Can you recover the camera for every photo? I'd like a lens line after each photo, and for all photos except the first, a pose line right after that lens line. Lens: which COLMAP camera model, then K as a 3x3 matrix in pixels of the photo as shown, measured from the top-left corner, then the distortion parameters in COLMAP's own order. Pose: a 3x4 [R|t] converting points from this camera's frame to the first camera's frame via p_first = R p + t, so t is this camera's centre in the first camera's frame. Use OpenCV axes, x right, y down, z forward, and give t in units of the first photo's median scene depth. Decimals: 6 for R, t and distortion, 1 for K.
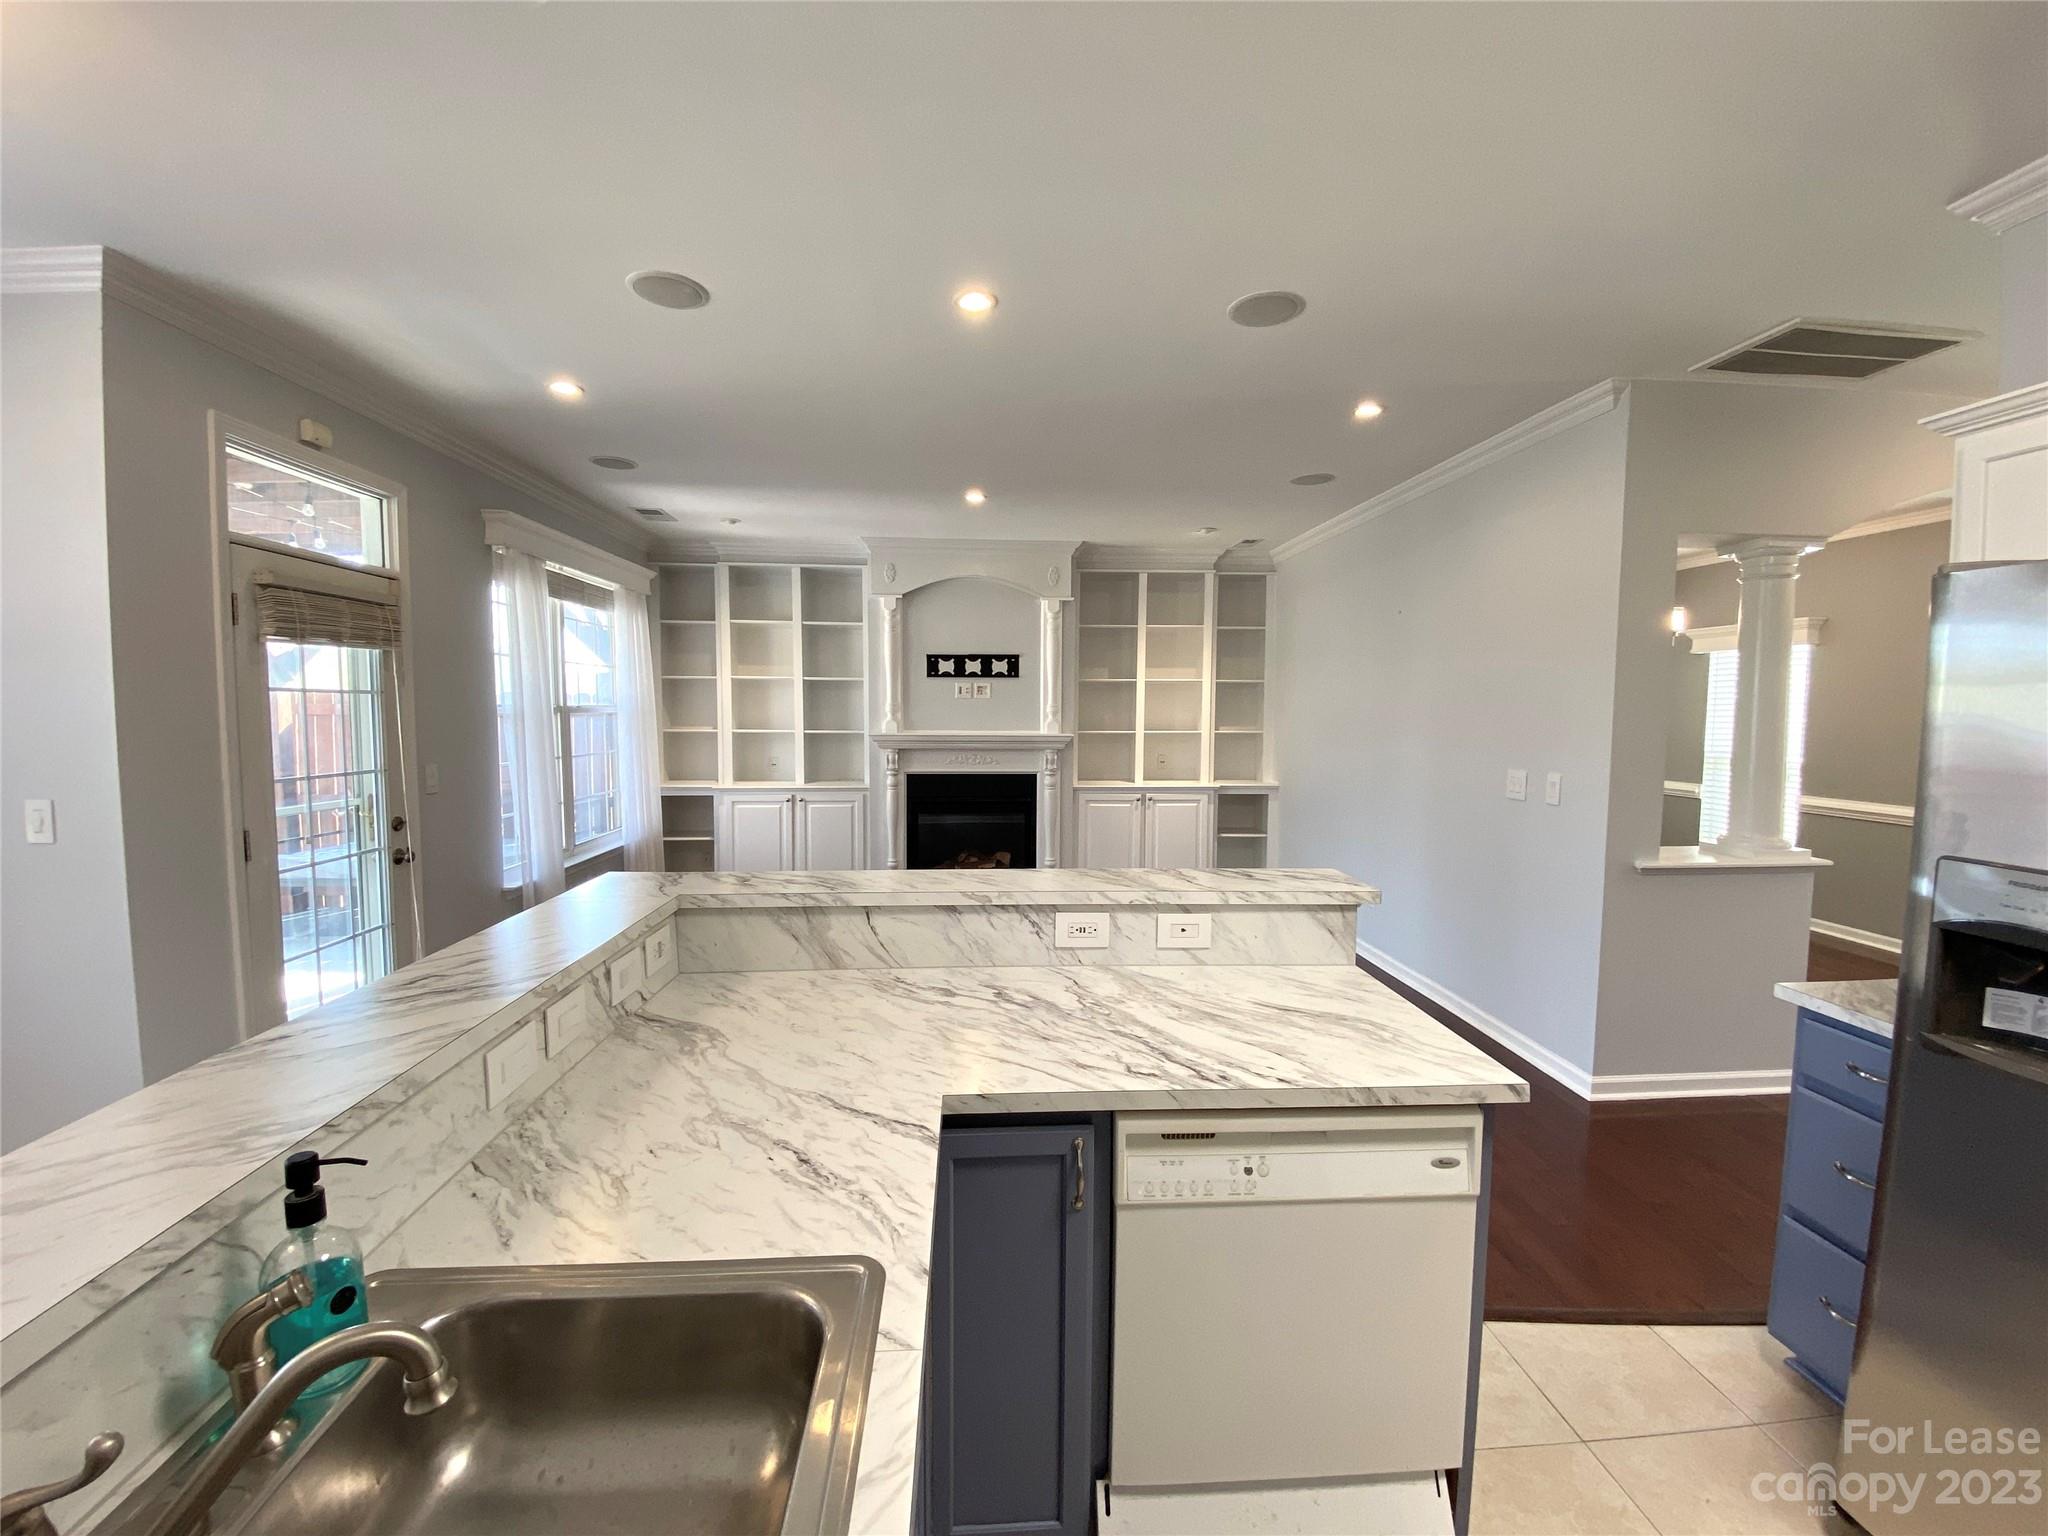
lens RADIAL K [[822.4, 0, 1024.0], [0, 822.4, 768.0], [0, 0, 1]] dist [0.059083, -0.025546]
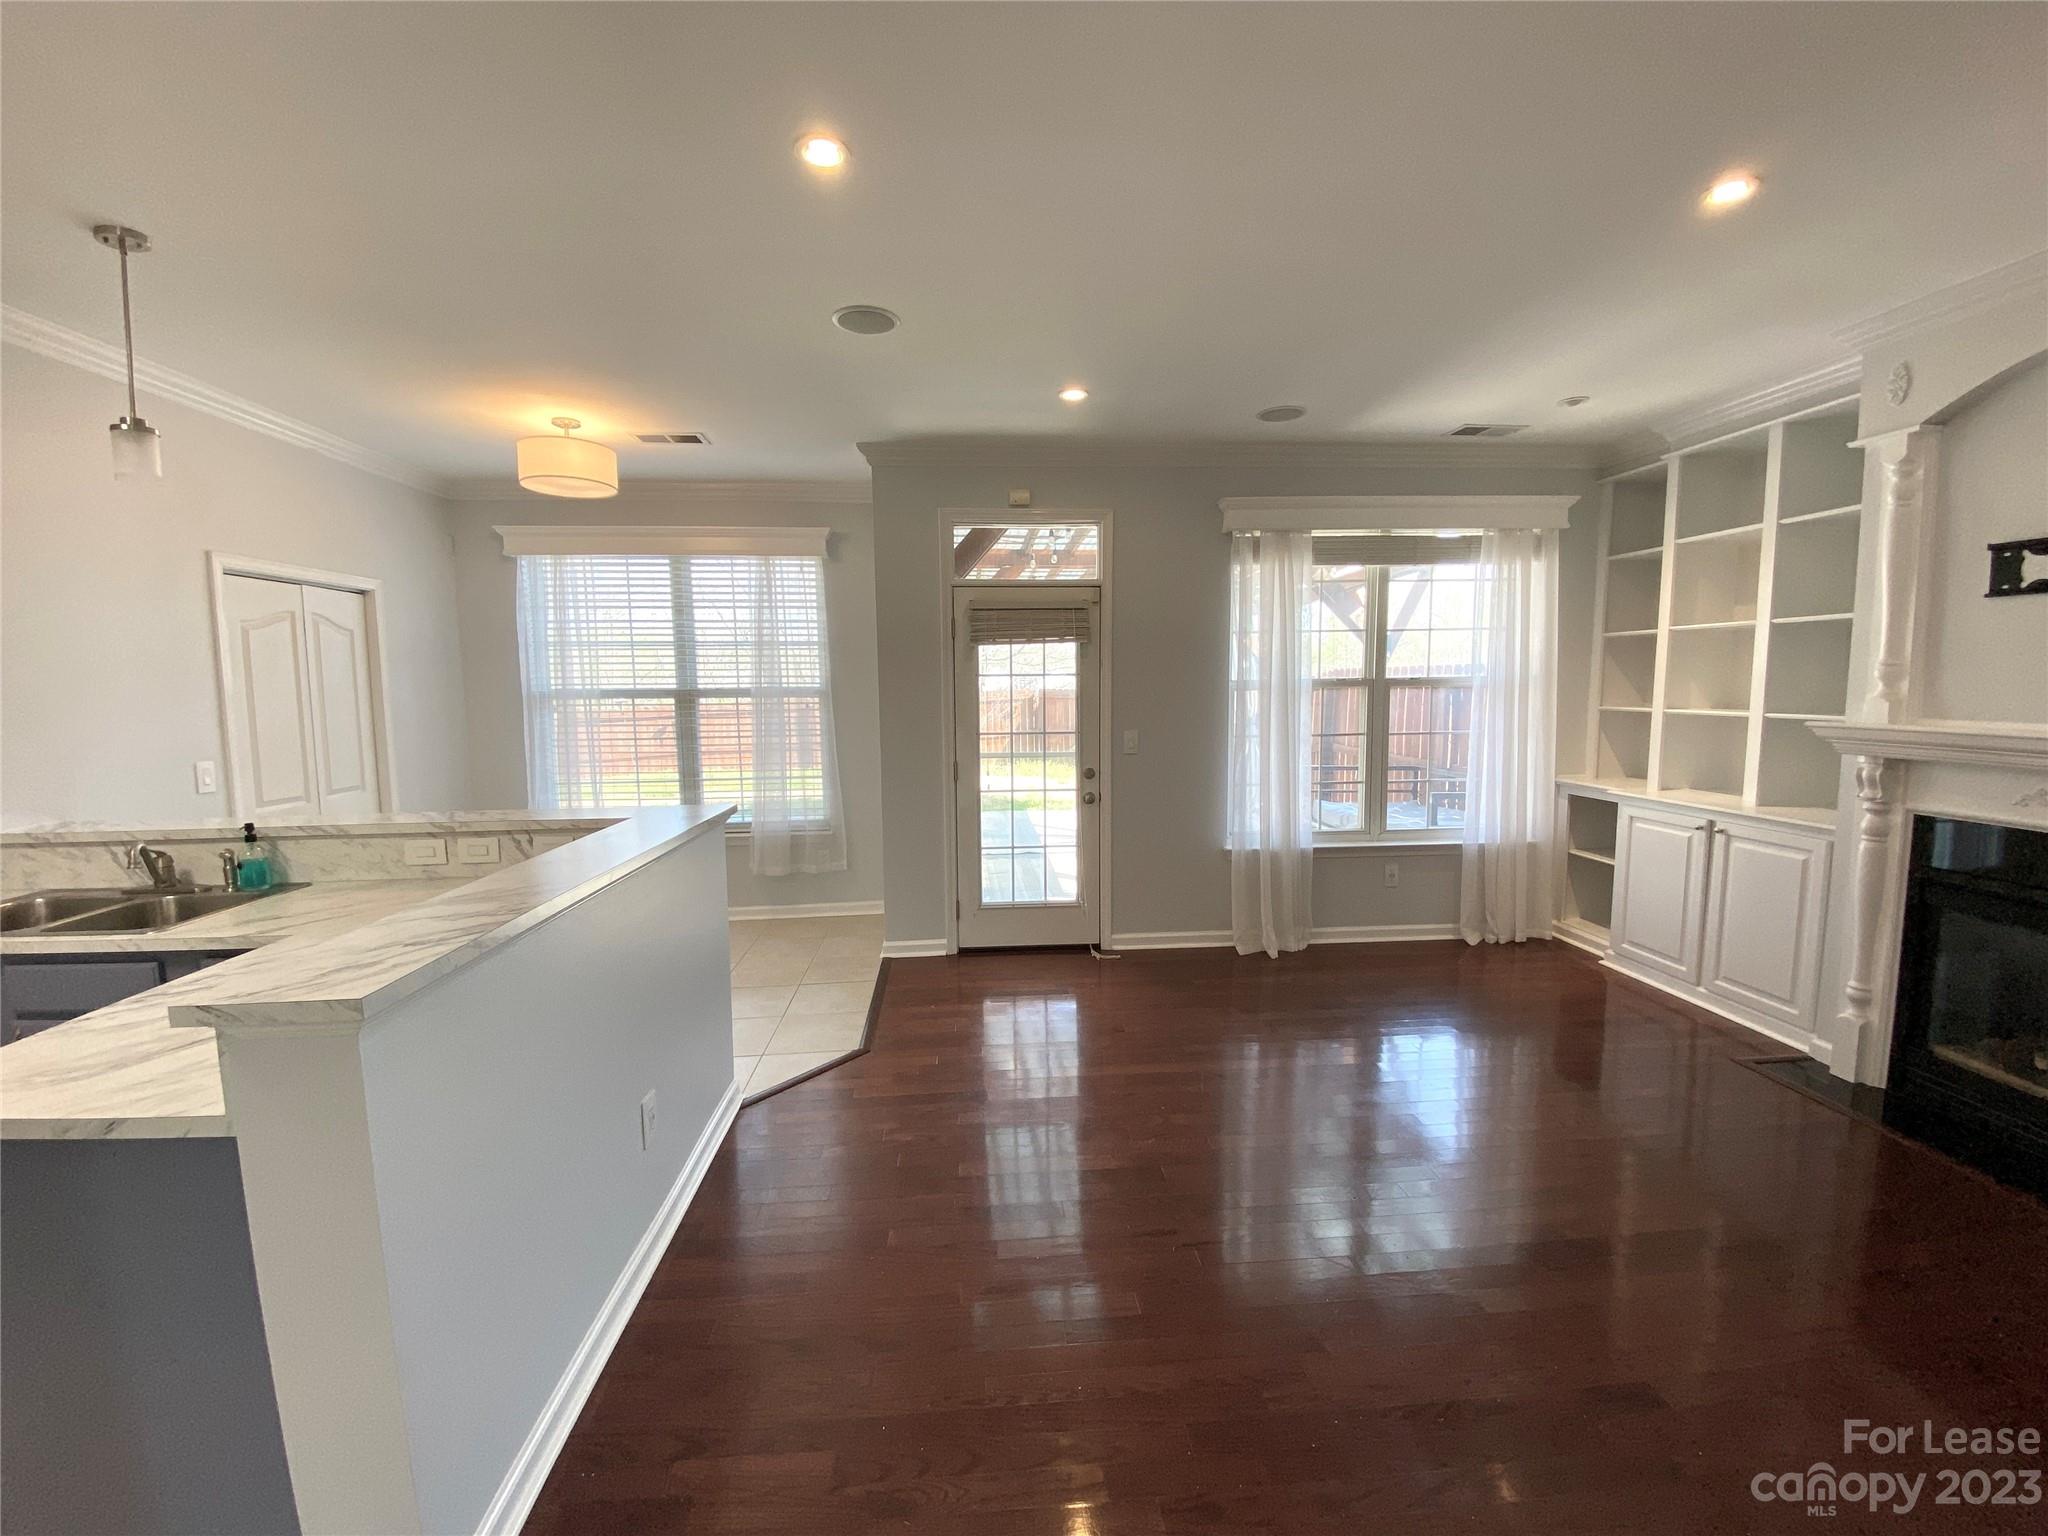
lens RADIAL K [[833.8, 0, 1025.3], [0, 833.8, 771.1], [0, 0, 1]] dist [0.034492, -0.027752]
pose [[0.014105, 0.098588, -0.995028, 0.313172], [-0.057687, 0.993550, 0.097624, -0.033408], [0.998235, 0.056023, 0.019701, 0.491900]]
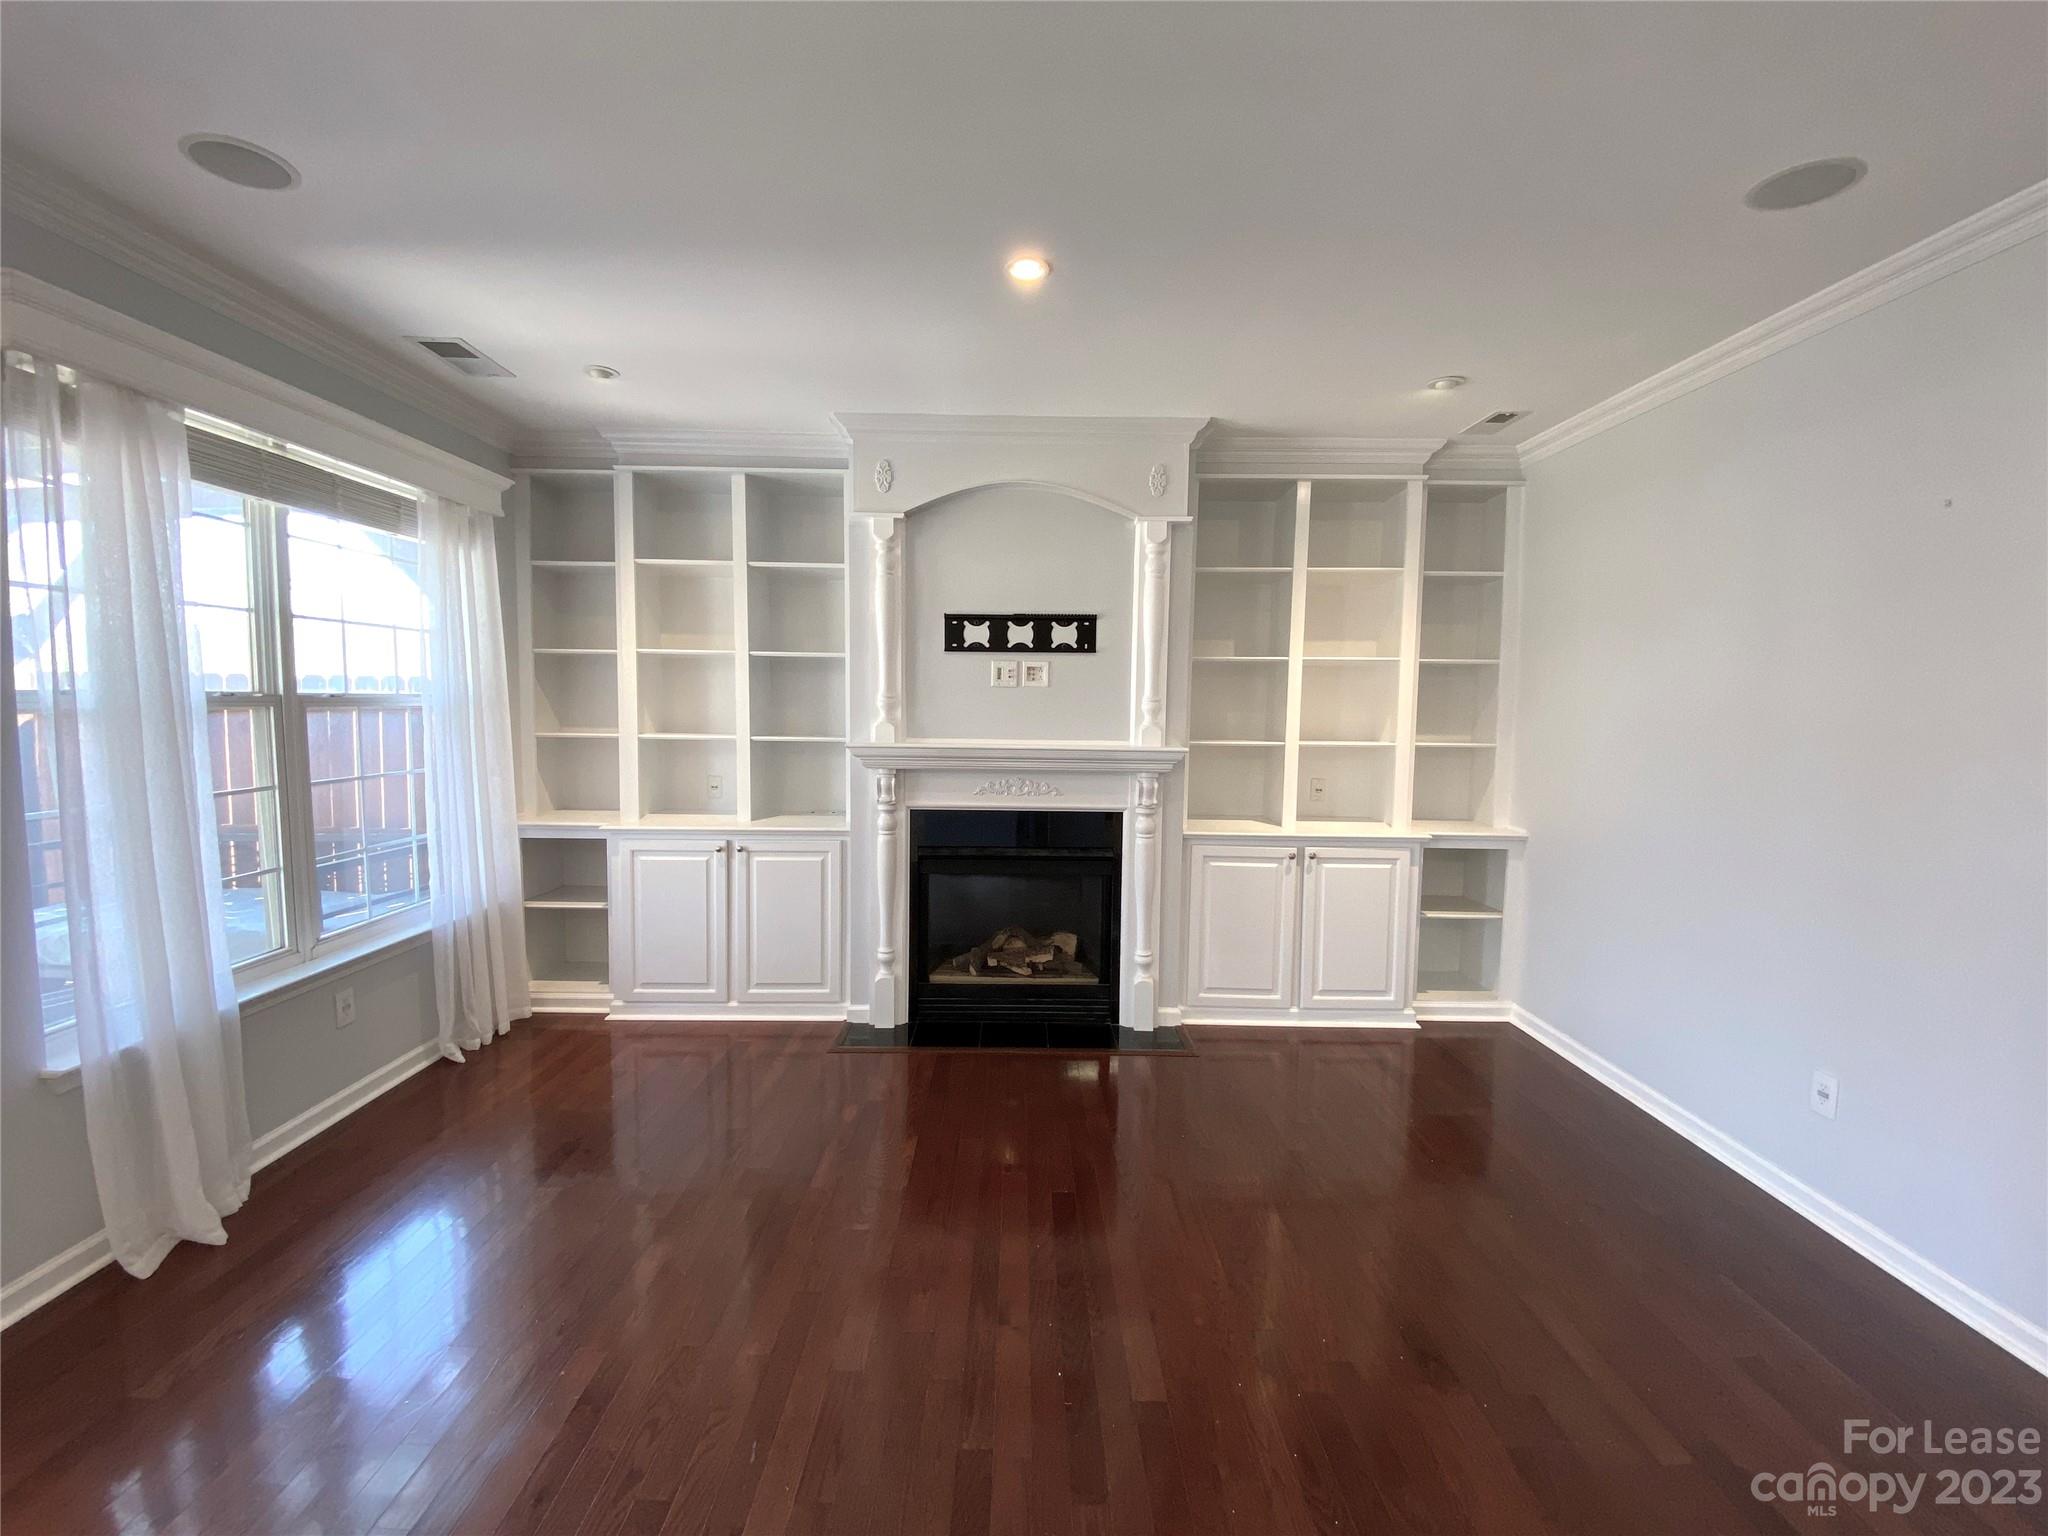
lens RADIAL K [[840.3, 0, 1018.0], [0, 840.3, 768.6], [0, 0, 1]] dist [0.057029, -0.040095]
pose [[0.997965, 0.012501, -0.062532, -0.023594], [-0.012123, 0.999906, 0.006417, -0.028195], [0.062607, -0.005645, 0.998022, 0.379299]]
